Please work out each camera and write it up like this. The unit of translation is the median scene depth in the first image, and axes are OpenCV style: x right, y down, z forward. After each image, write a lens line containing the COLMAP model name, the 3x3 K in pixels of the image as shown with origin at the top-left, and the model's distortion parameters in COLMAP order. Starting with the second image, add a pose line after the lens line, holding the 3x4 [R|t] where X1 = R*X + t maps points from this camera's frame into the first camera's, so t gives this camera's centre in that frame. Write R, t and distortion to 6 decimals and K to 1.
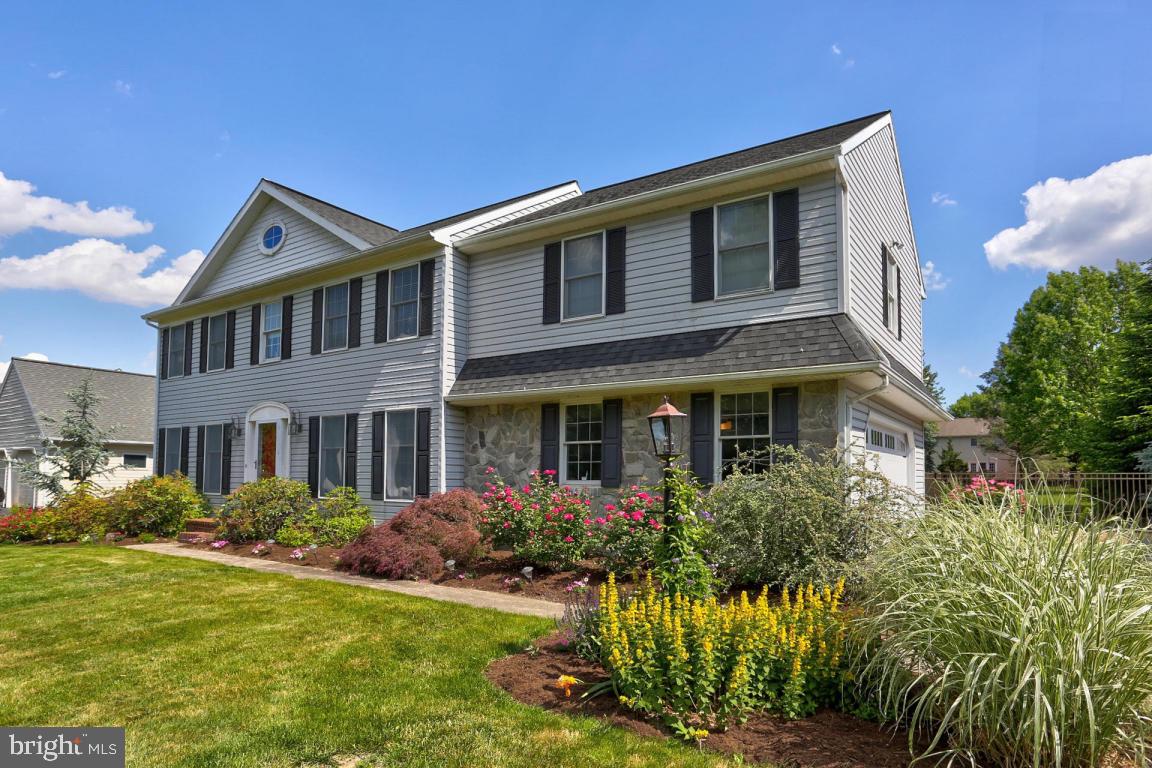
lens RADIAL K [[711.6, 0, 576.0], [0, 711.6, 384.0], [0, 0, 1]] dist [-0.021993, 0.000012]
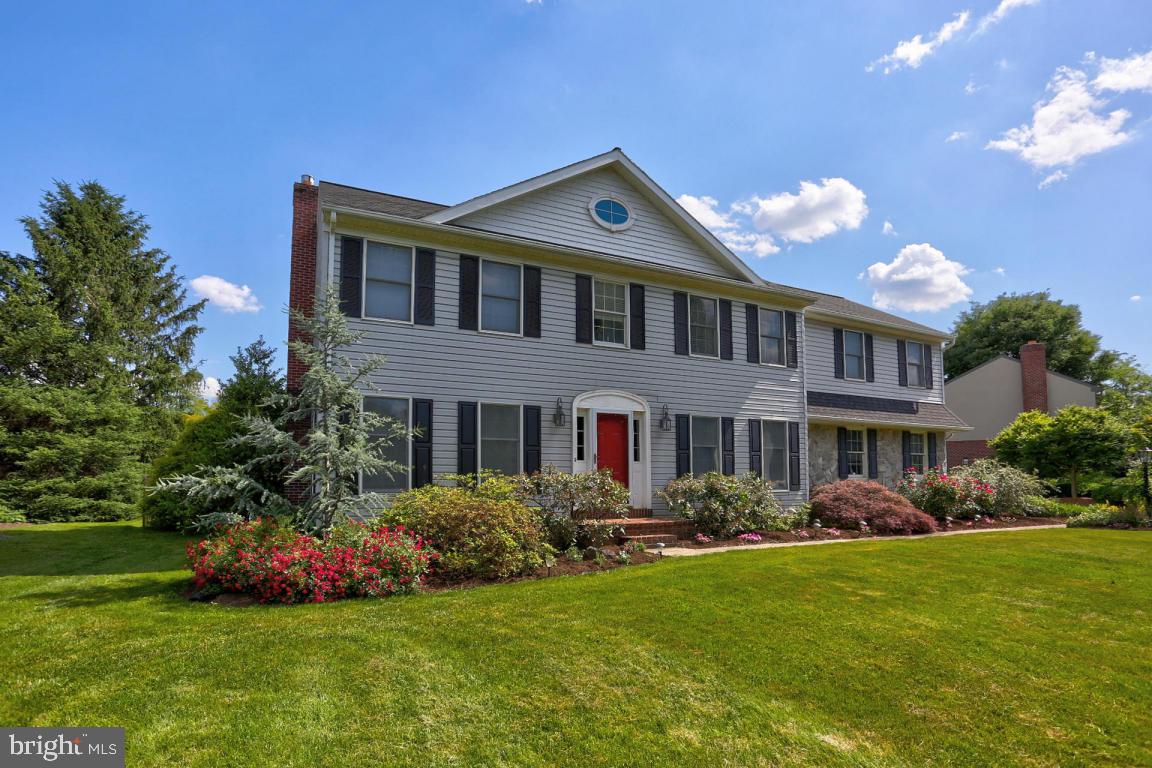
lens RADIAL K [[556.1, 0, 563.5], [0, 556.1, 385.4], [0, 0, 1]] dist [0.000633, 0.000249]
pose [[0.464388, 0.134443, 0.875368, -1.216224], [-0.119105, 0.988912, -0.088695, 0.100865], [-0.877587, -0.063072, 0.475251, 0.798342]]
